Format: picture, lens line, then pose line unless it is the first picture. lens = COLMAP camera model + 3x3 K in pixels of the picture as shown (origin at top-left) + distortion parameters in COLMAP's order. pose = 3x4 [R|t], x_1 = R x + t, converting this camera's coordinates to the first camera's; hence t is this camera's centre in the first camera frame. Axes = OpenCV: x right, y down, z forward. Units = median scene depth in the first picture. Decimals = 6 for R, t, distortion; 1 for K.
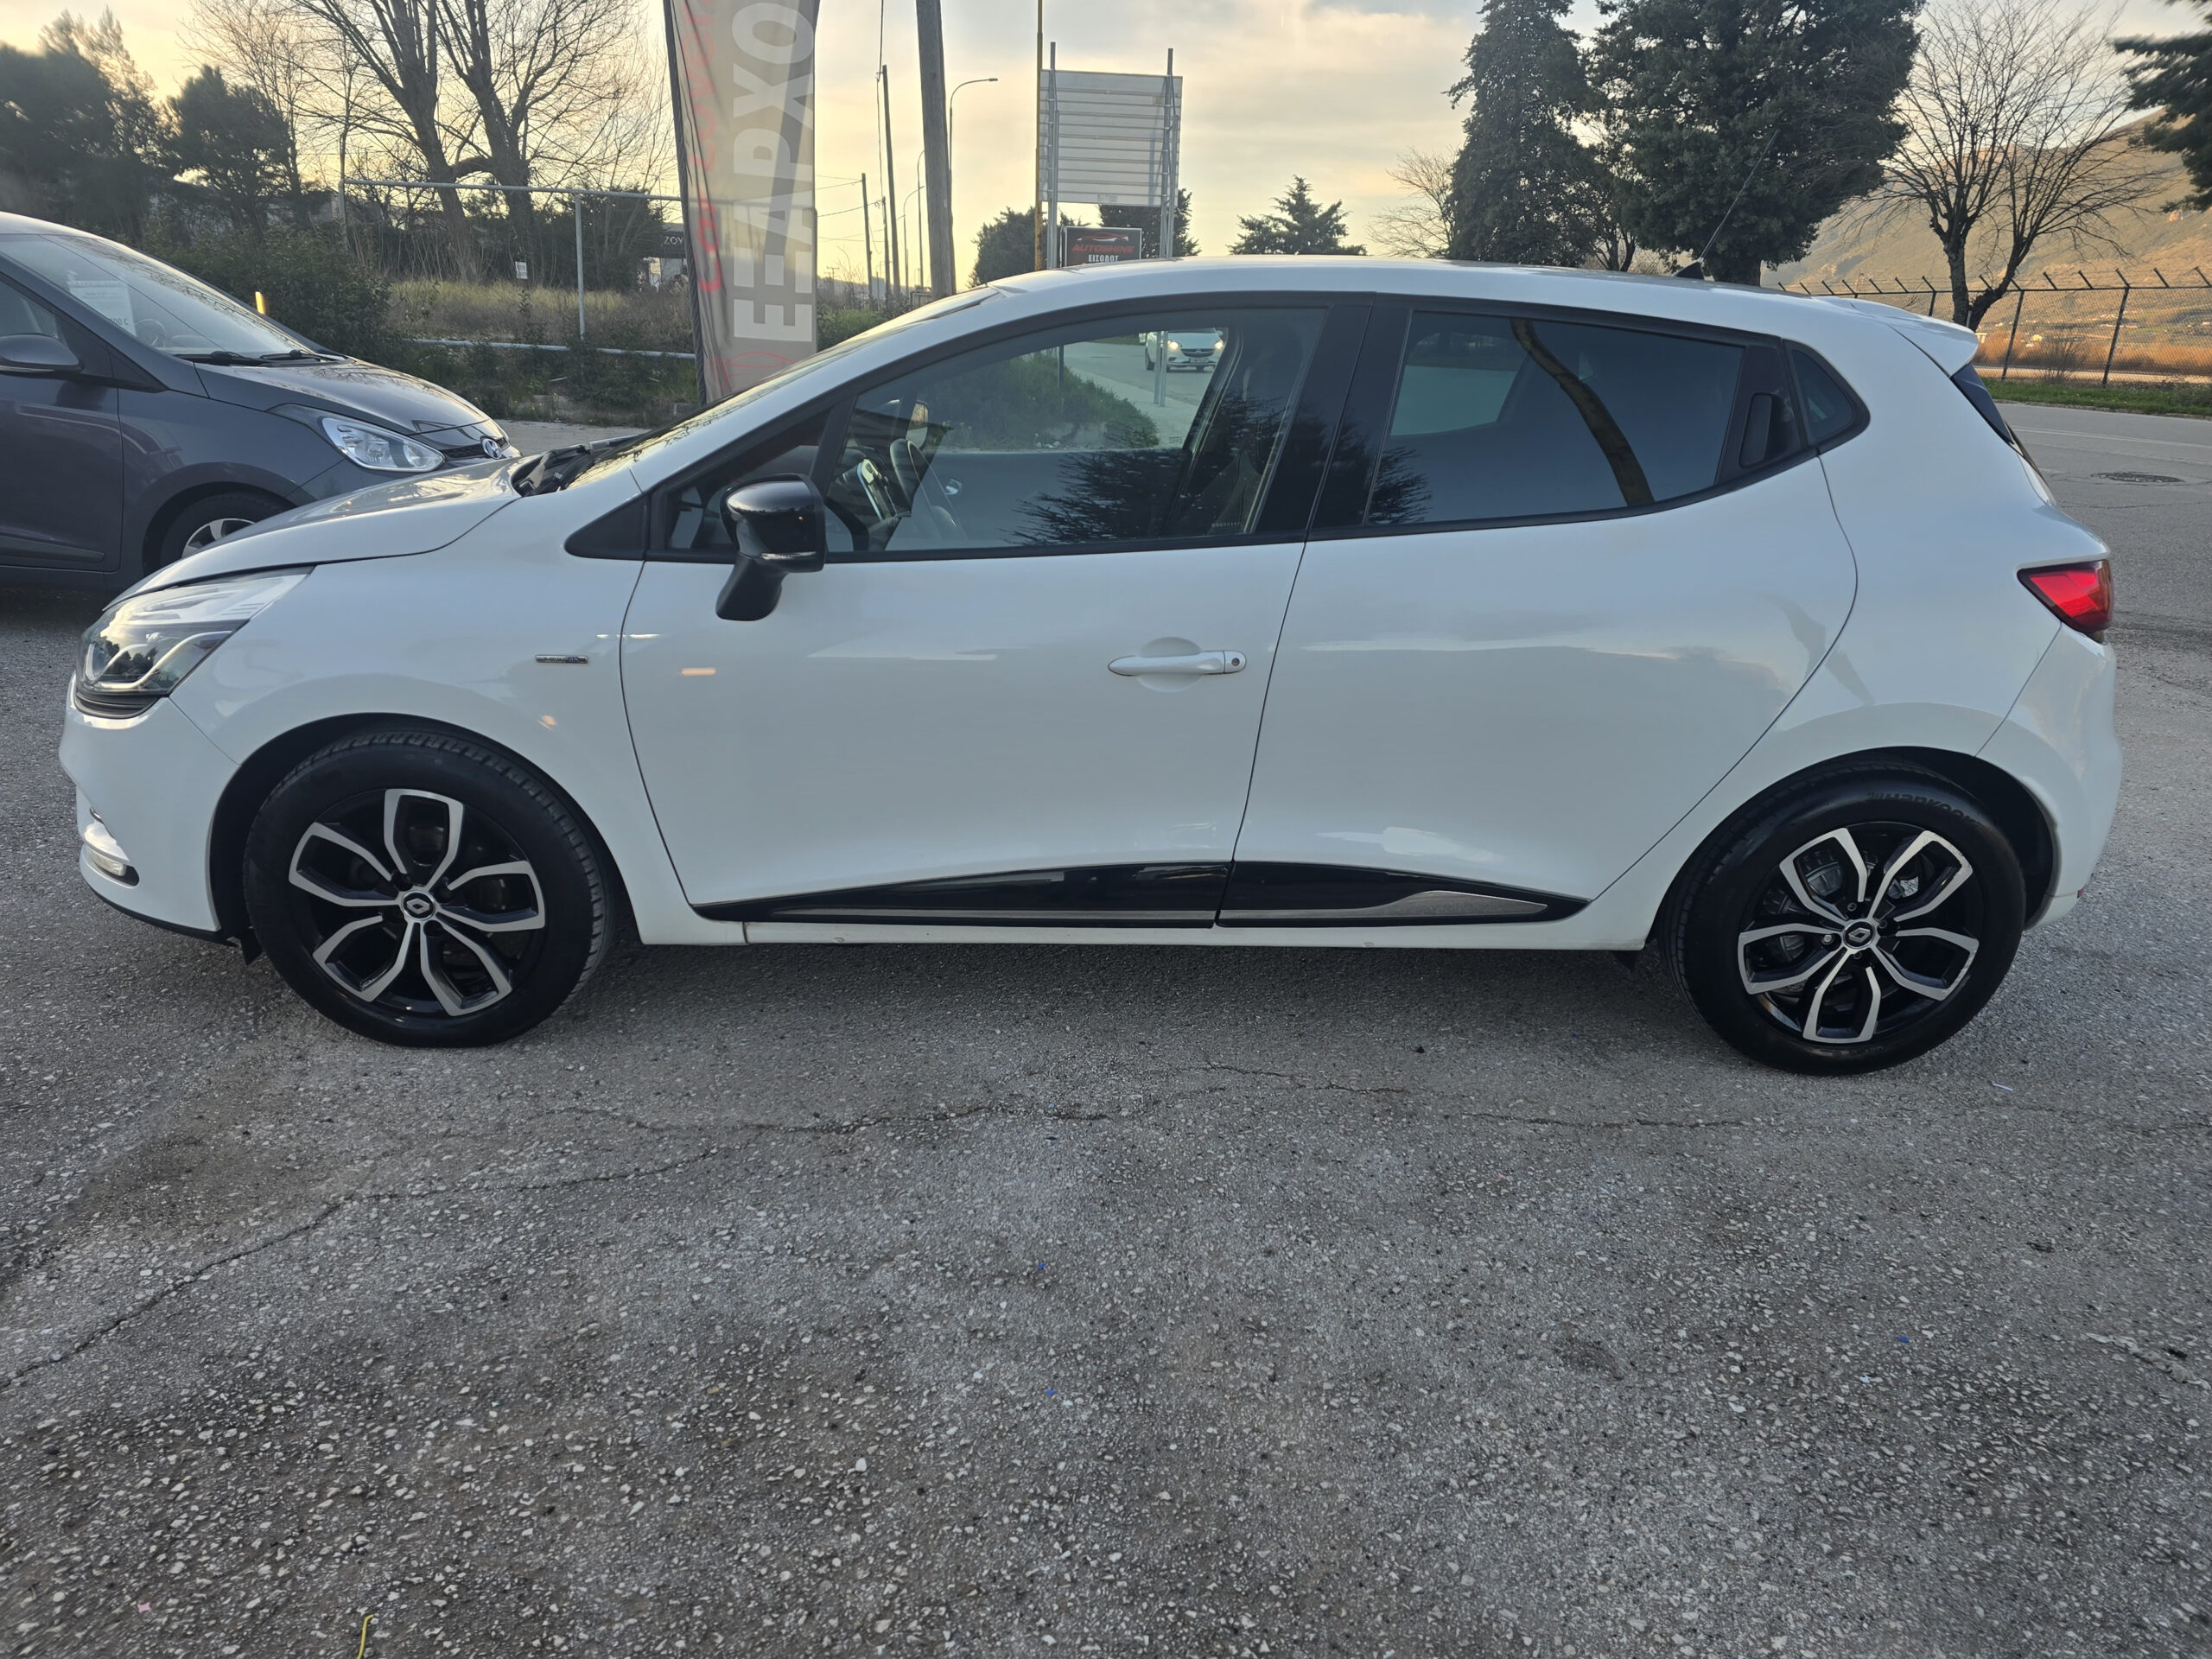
lens RADIAL K [[1496.2, 0, 1099.5], [0, 1496.2, 849.5], [0, 0, 1]] dist [0.056243, -0.054717]
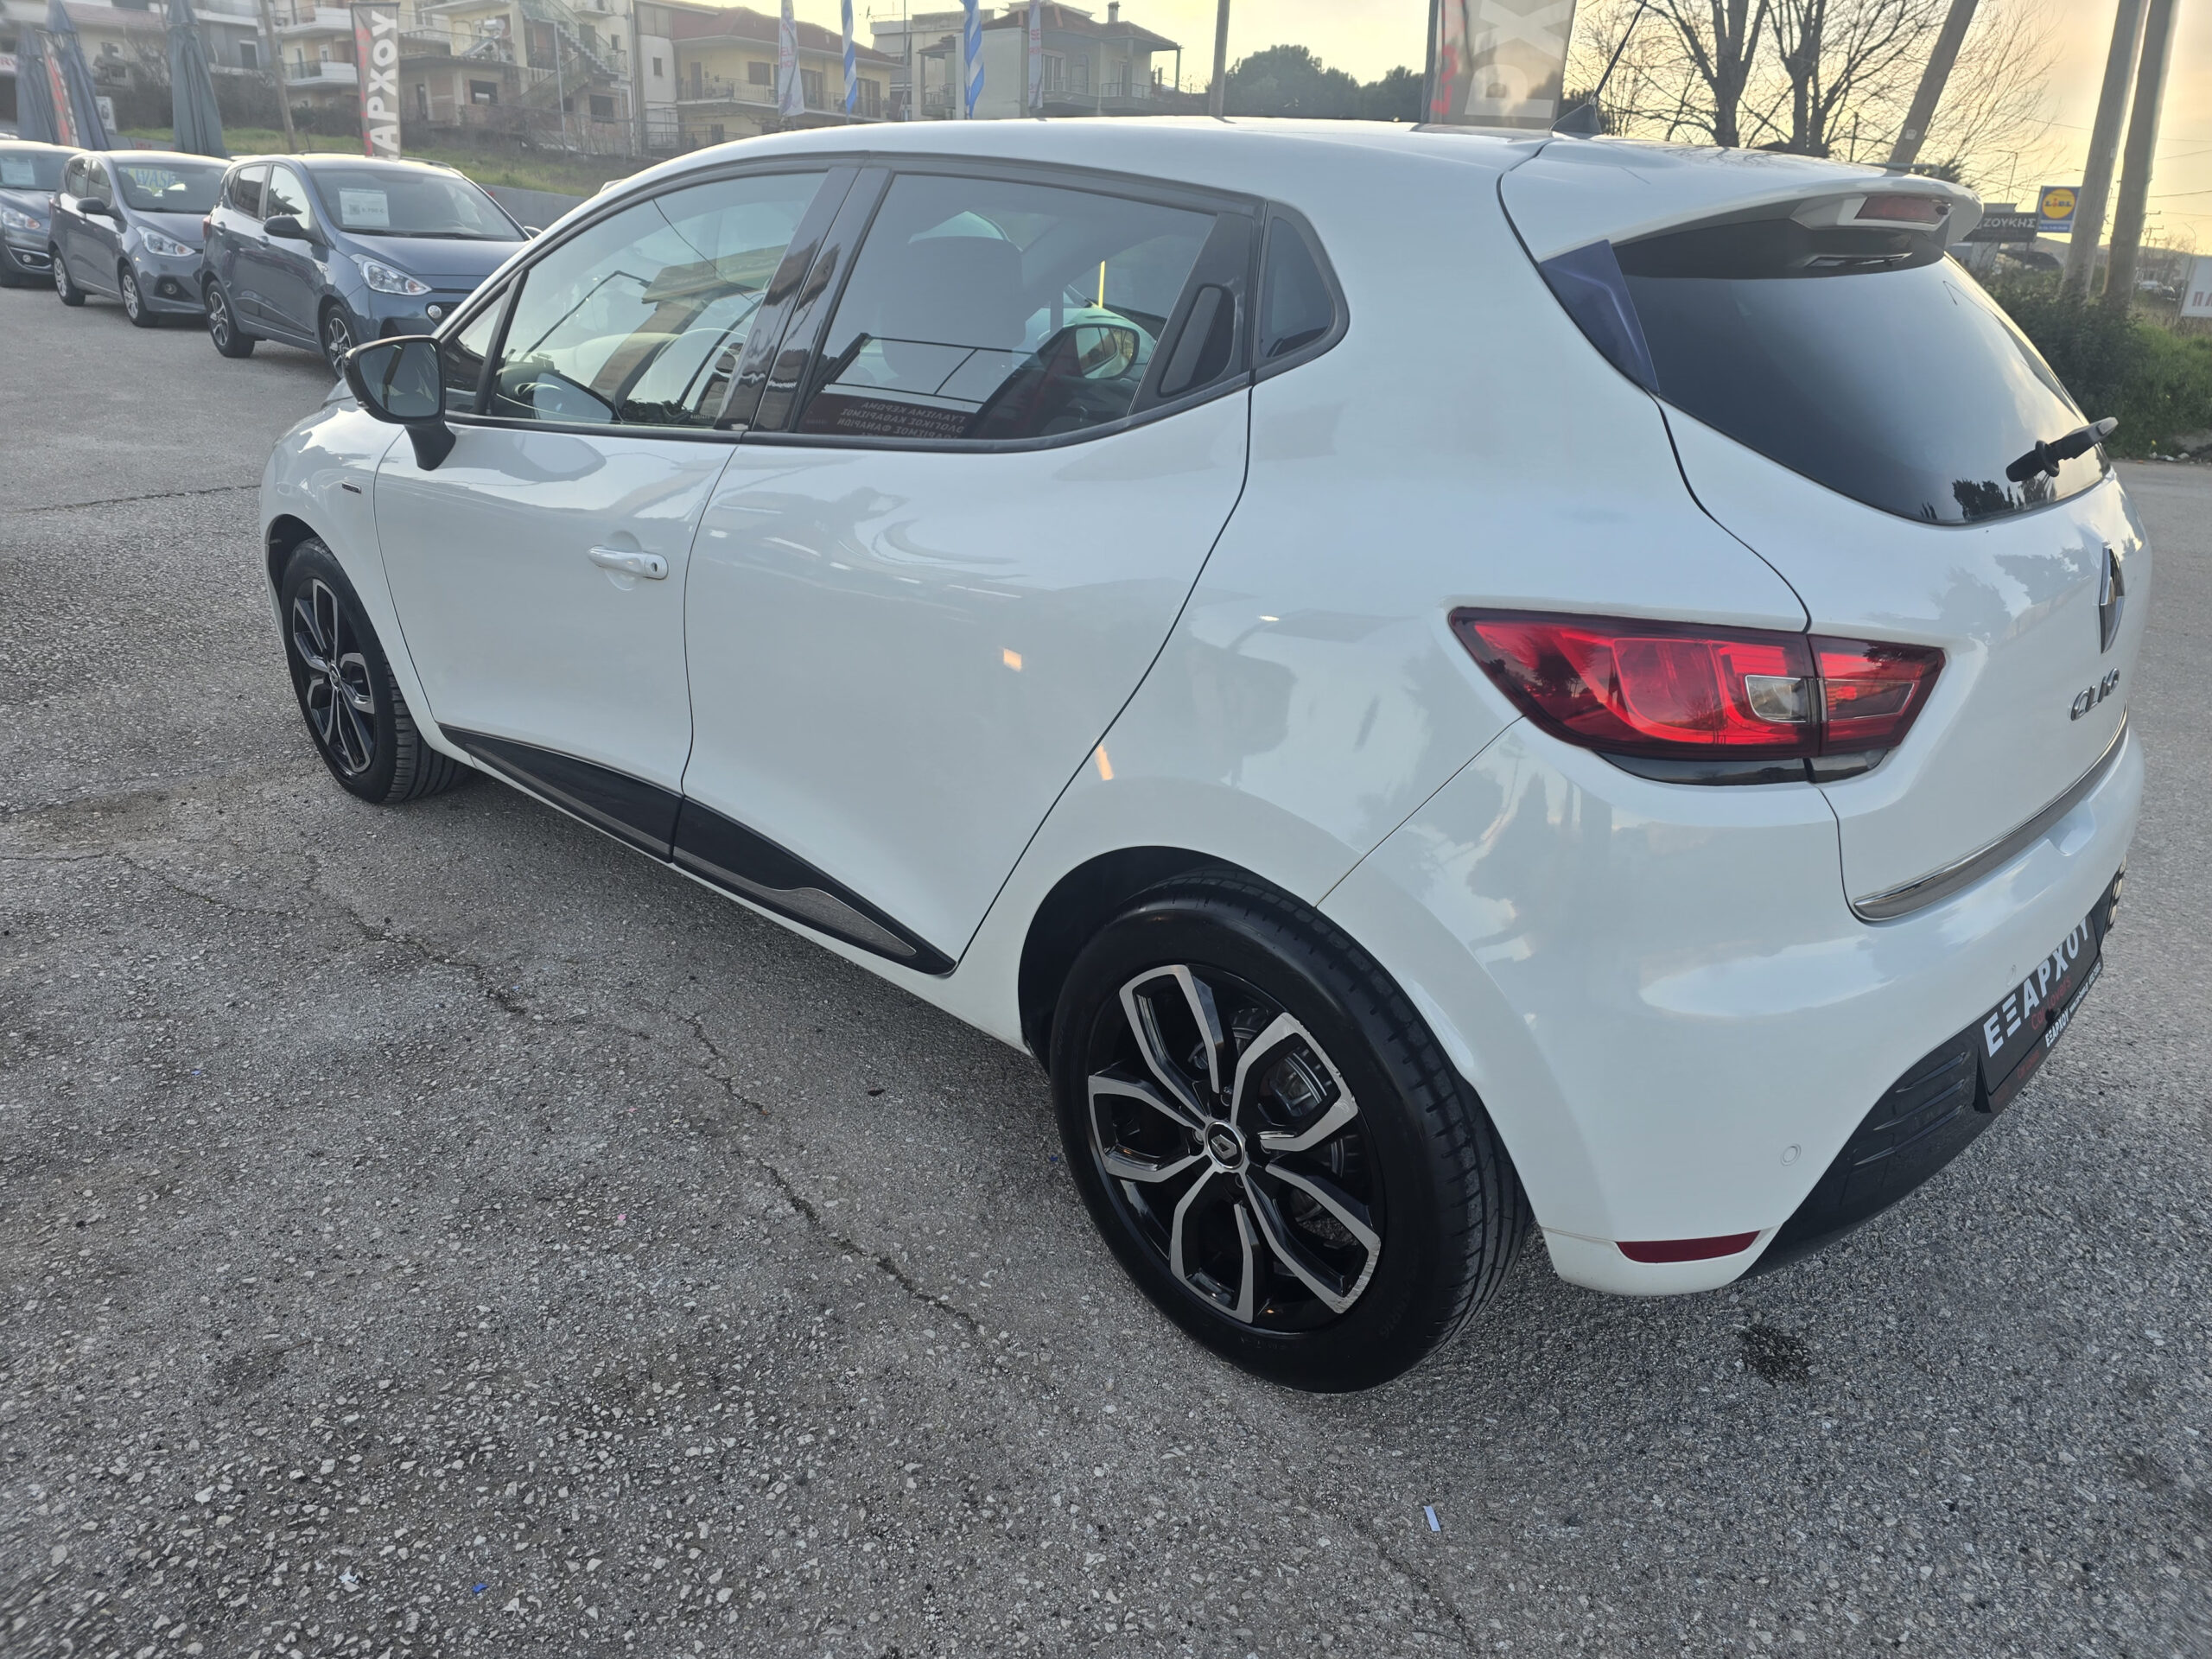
lens RADIAL K [[1495.0, 0, 1103.2], [0, 1495.0, 830.1], [0, 0, 1]] dist [0.059059, -0.062881]
pose [[0.705782, 0.250516, -0.662656, 0.896951], [-0.254228, 0.962648, 0.093153, -0.123482], [0.661241, 0.102720, 0.743108, 0.511183]]
